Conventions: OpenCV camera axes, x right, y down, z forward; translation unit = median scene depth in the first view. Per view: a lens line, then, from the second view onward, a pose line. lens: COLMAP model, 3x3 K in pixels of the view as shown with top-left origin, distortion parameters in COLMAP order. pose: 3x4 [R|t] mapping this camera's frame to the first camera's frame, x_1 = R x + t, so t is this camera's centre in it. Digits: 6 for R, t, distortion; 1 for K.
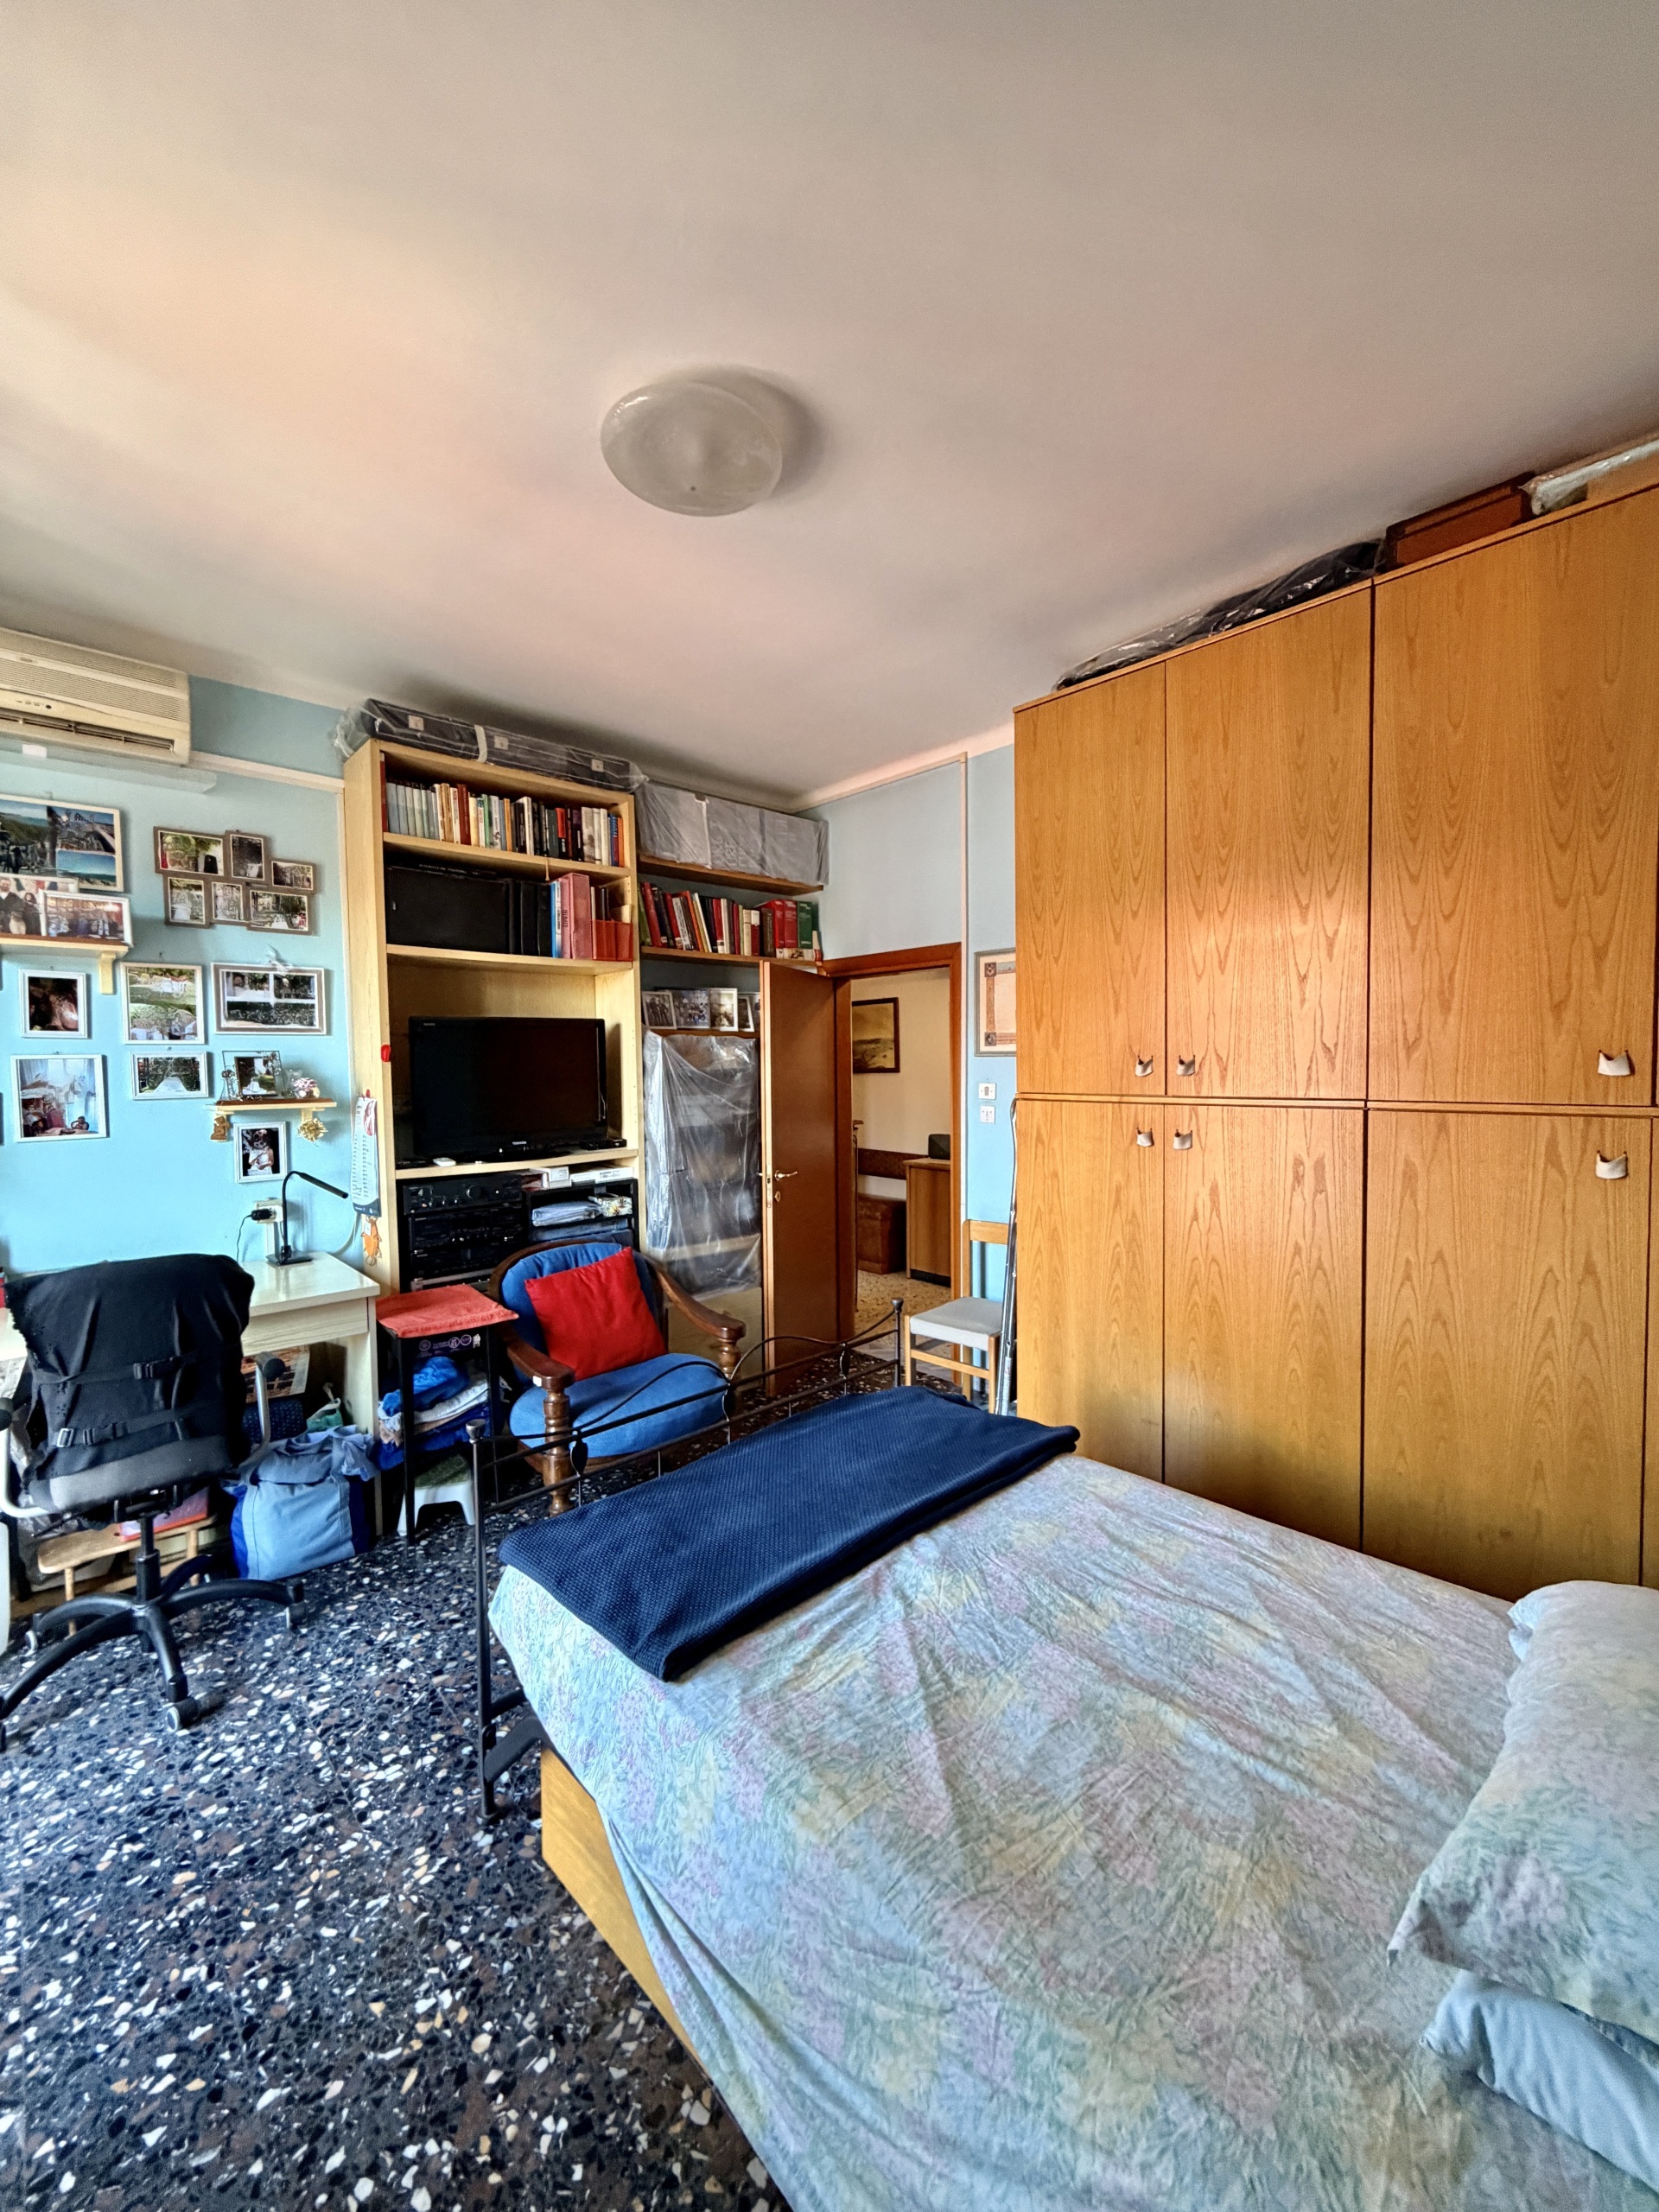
lens RADIAL K [[879.0, 0, 844.8], [0, 879.0, 1103.0], [0, 0, 1]] dist [0.000920, 0.000793]
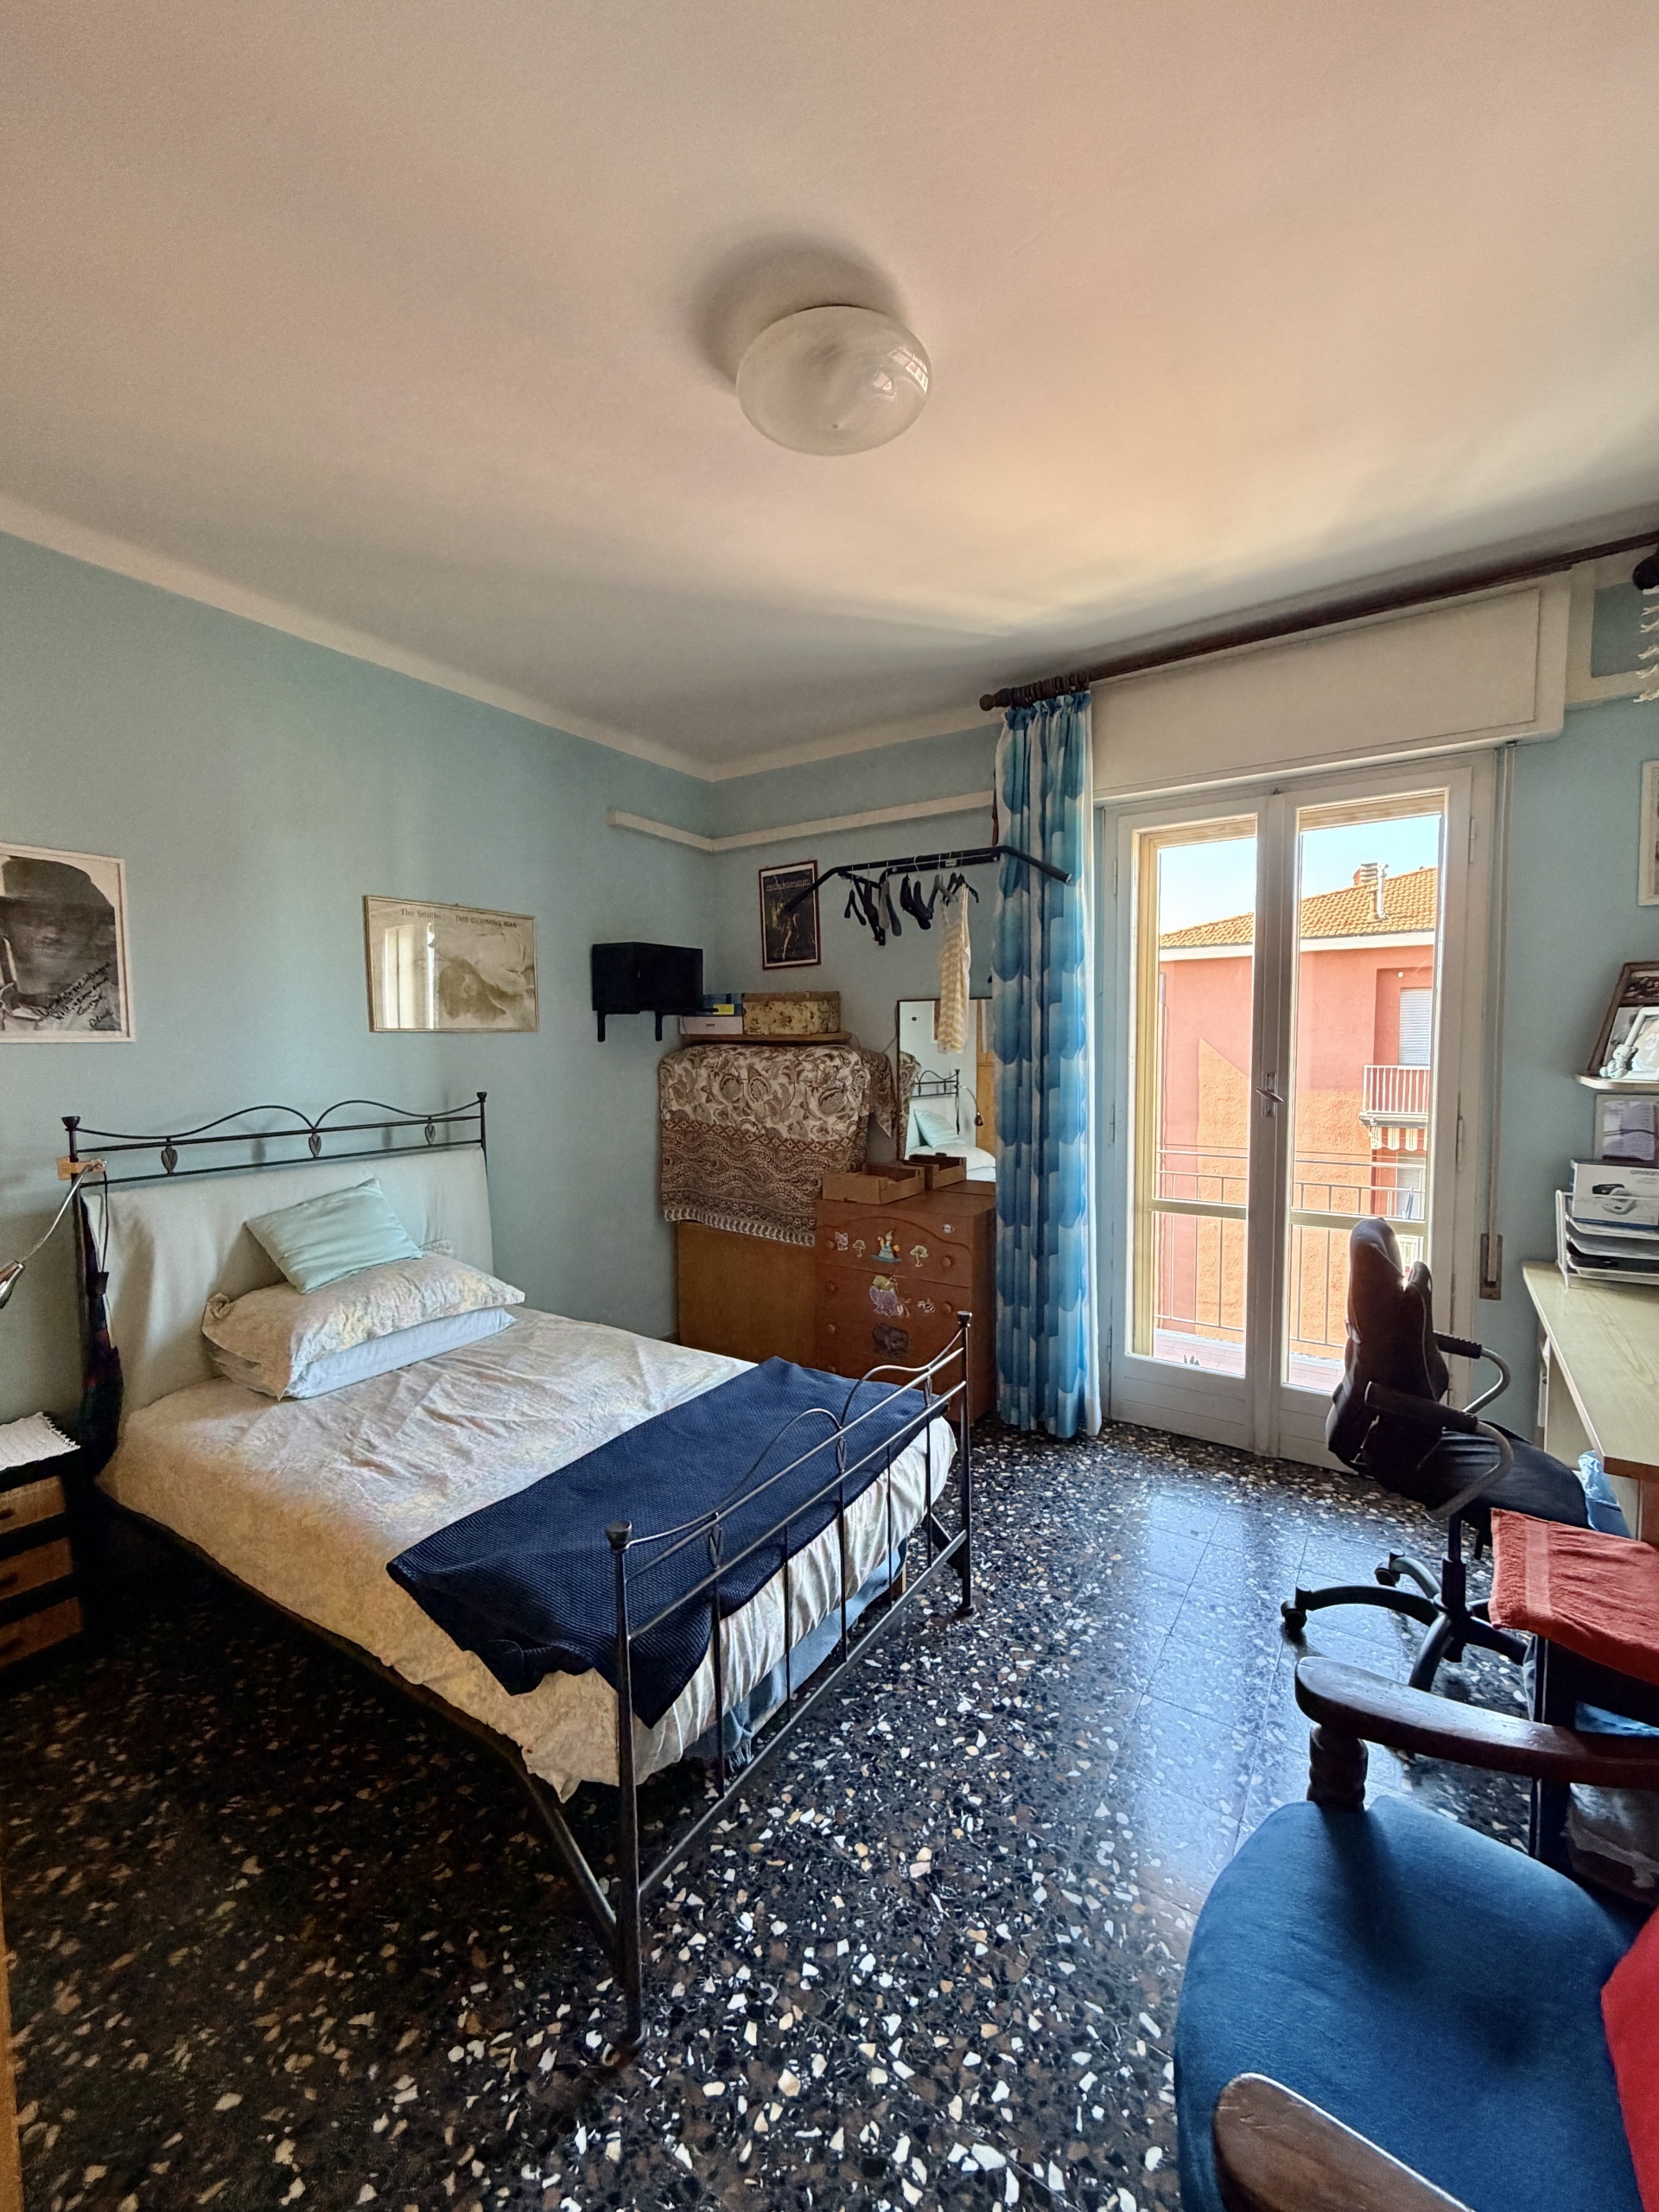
lens RADIAL K [[888.9, 0, 820.1], [0, 888.9, 1103.3], [0, 0, 1]] dist [0.001352, 0.000762]
pose [[-0.978353, 0.036134, -0.203762, 0.075281], [0.011912, 0.992838, 0.118870, -0.142623], [0.206598, 0.113870, -0.971777, 2.650286]]
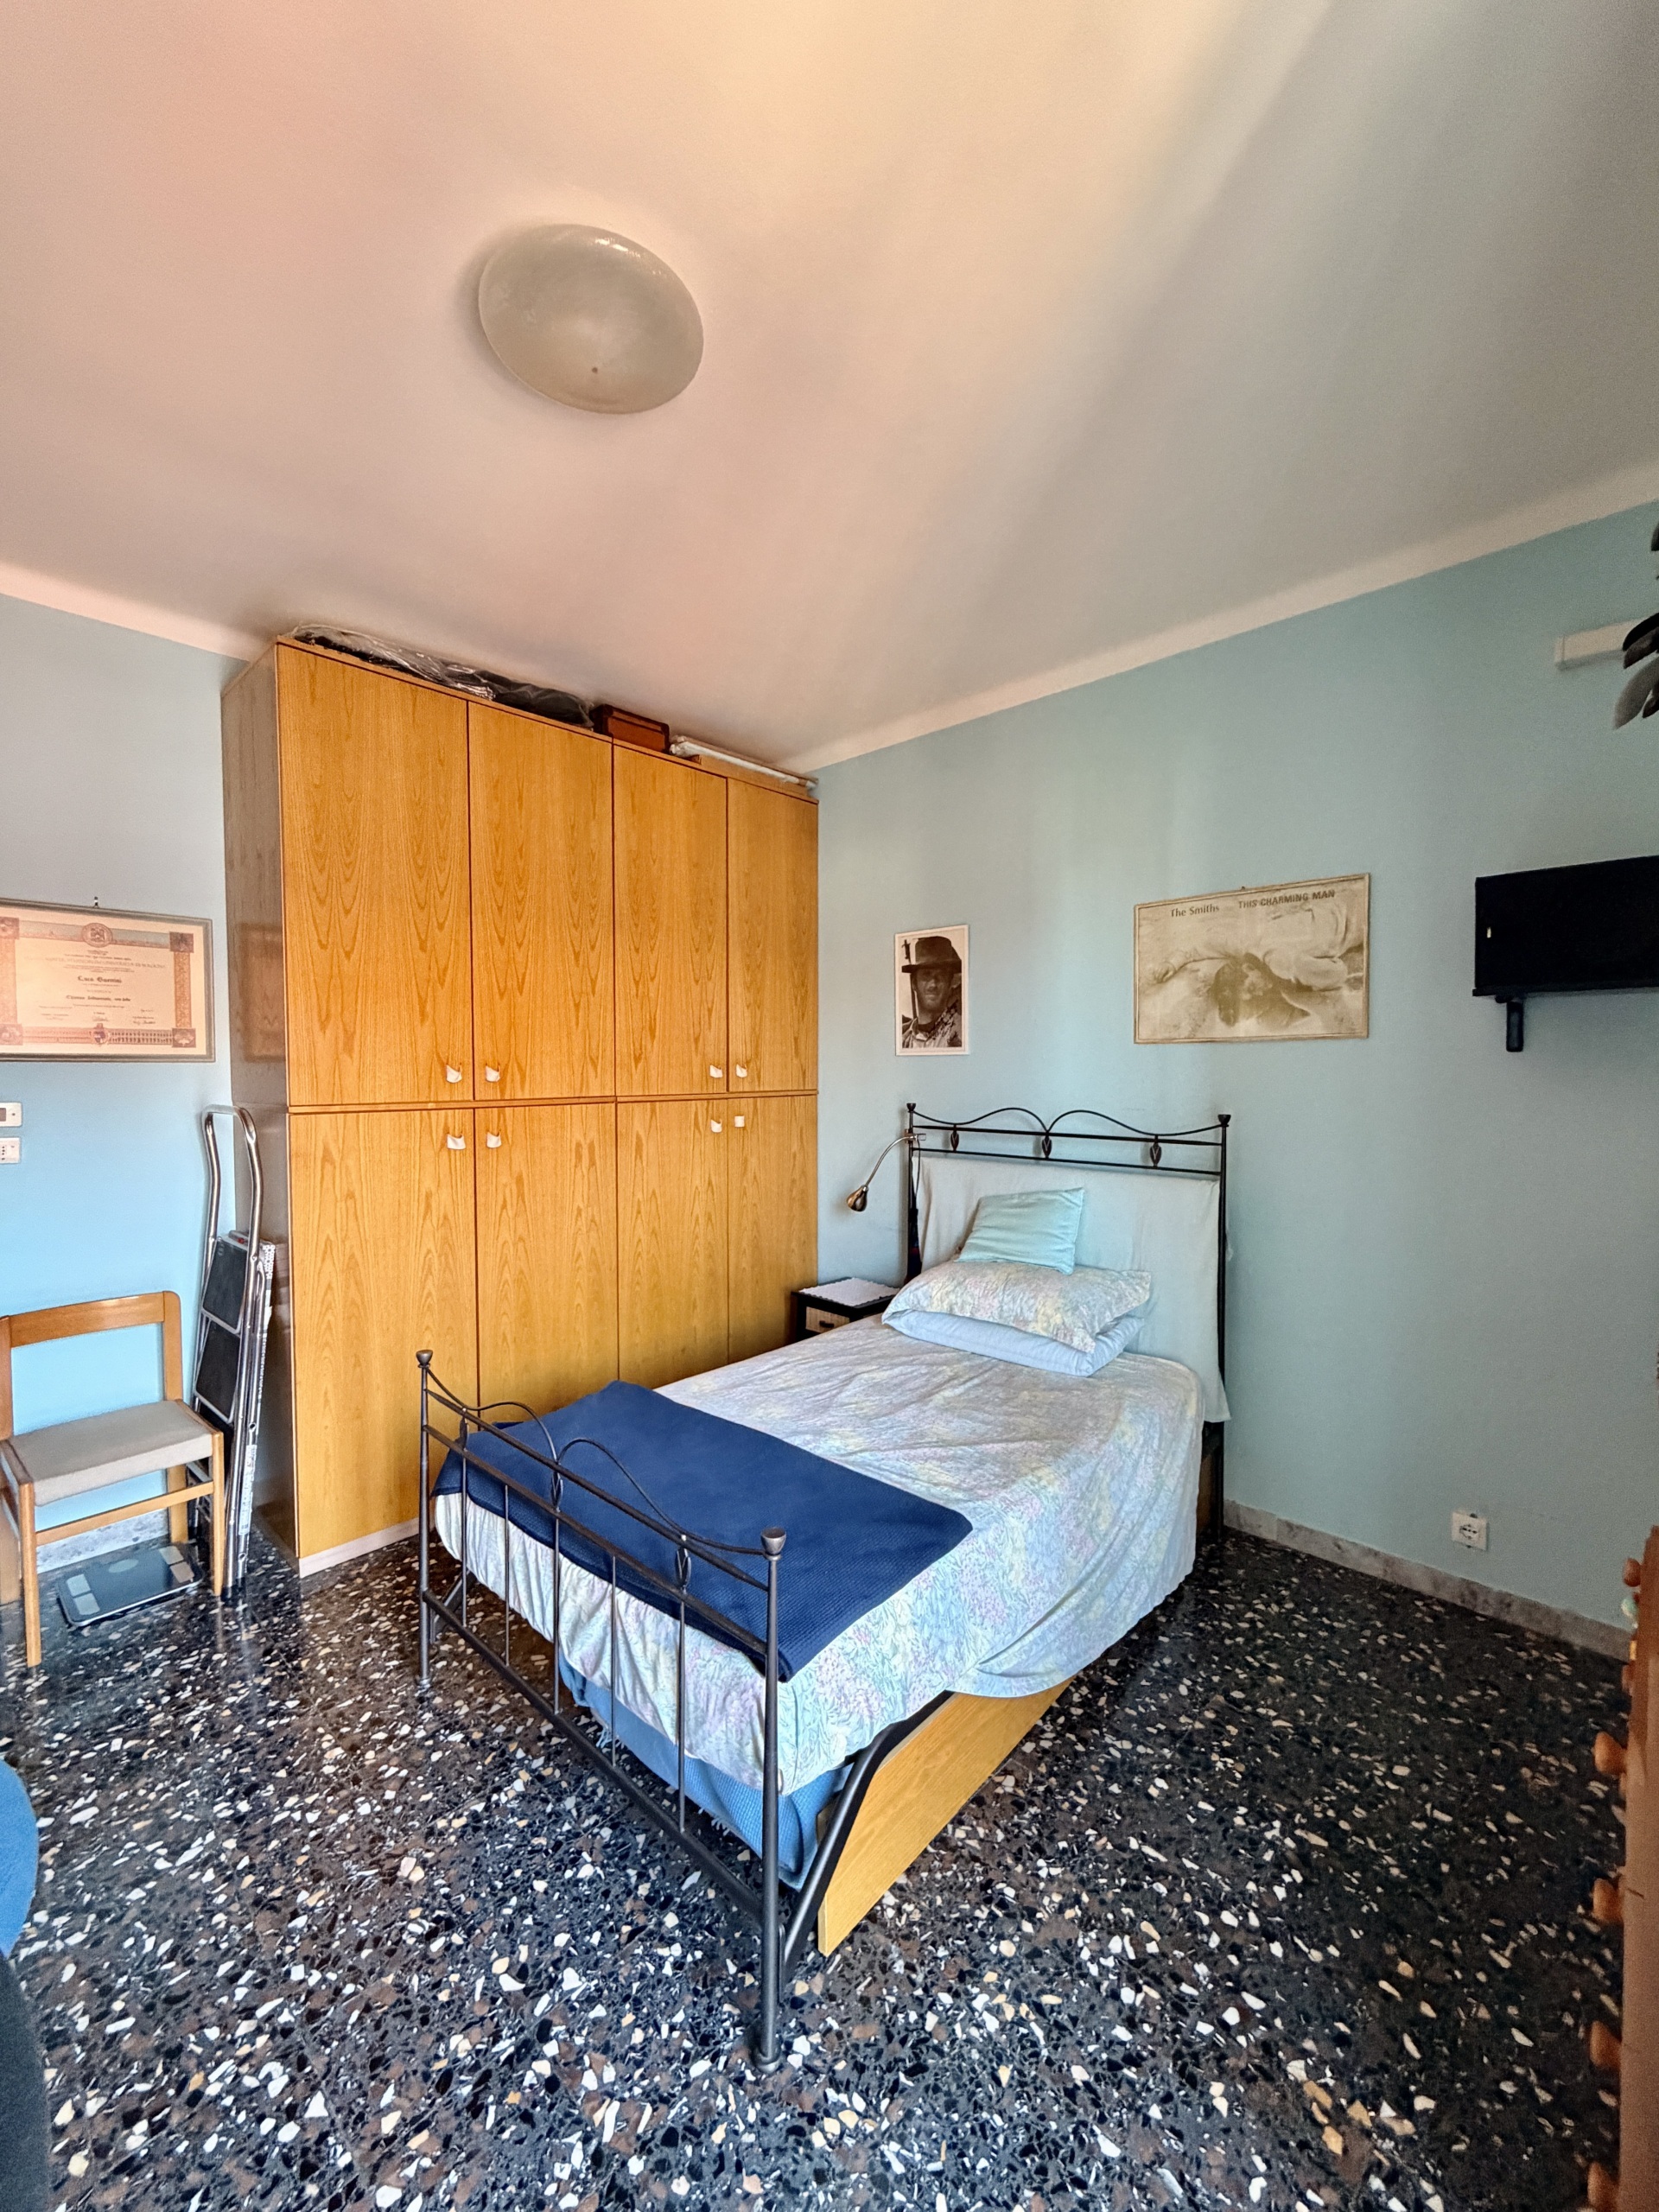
lens RADIAL K [[888.9, 0, 820.1], [0, 888.9, 1103.3], [0, 0, 1]] dist [0.001352, 0.000762]
pose [[-0.040819, -0.029195, 0.998740, -1.390023], [0.049595, 0.998282, 0.031209, -0.032777], [-0.997935, 0.050807, -0.039301, 1.145496]]
